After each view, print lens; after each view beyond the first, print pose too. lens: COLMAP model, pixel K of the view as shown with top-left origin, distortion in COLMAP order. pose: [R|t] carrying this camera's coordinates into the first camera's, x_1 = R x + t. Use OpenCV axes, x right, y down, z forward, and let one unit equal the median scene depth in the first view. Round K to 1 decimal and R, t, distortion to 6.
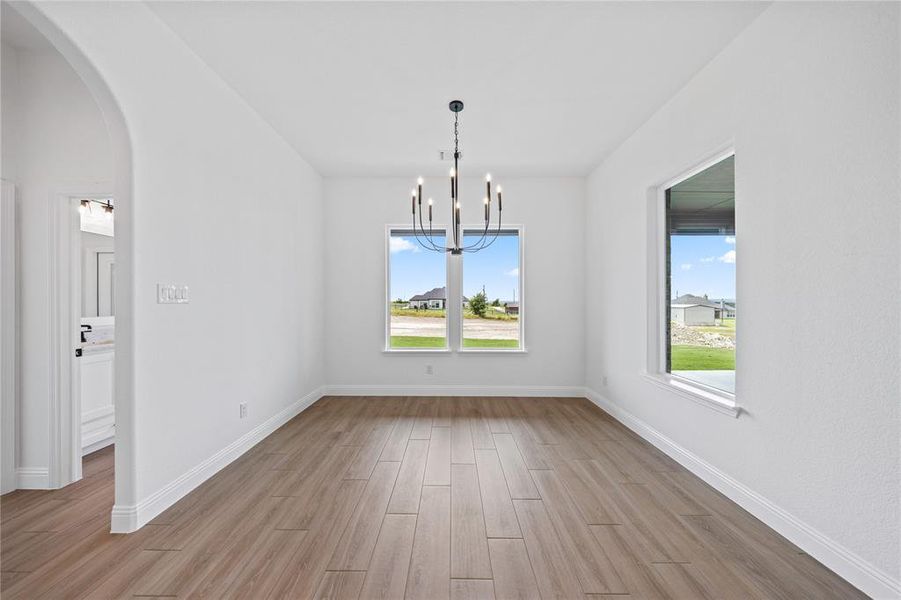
lens RADIAL K [[298.9, 0, 450.9], [0, 298.9, 301.5], [0, 0, 1]] dist [-0.005249, -0.000202]
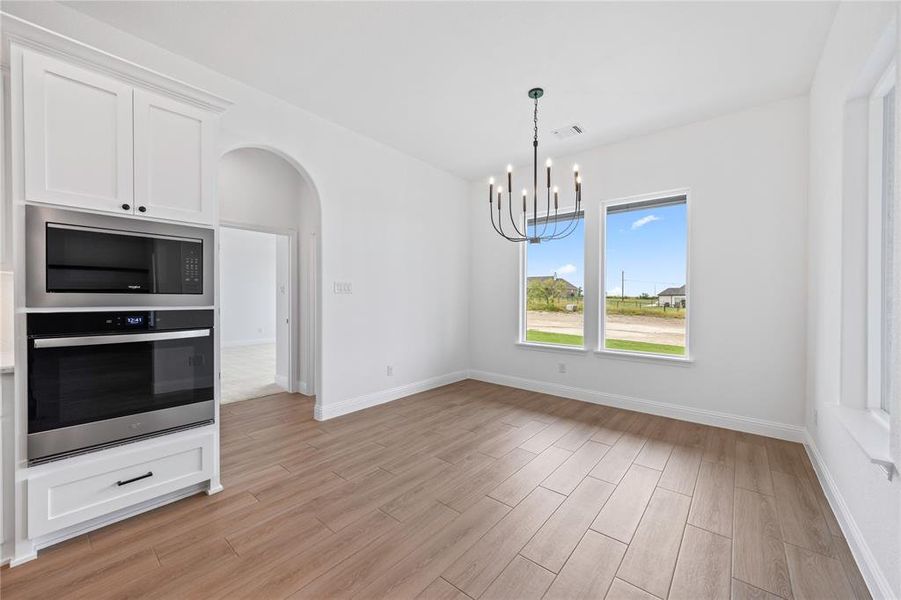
lens RADIAL K [[350.0, 0, 443.7], [0, 350.0, 300.4], [0, 0, 1]] dist [-0.004173, -0.000384]
pose [[0.764889, 0.009166, -0.644097, 0.334004], [-0.002746, 0.999936, 0.010968, 0.011044], [0.644156, -0.006620, 0.764865, -0.051000]]
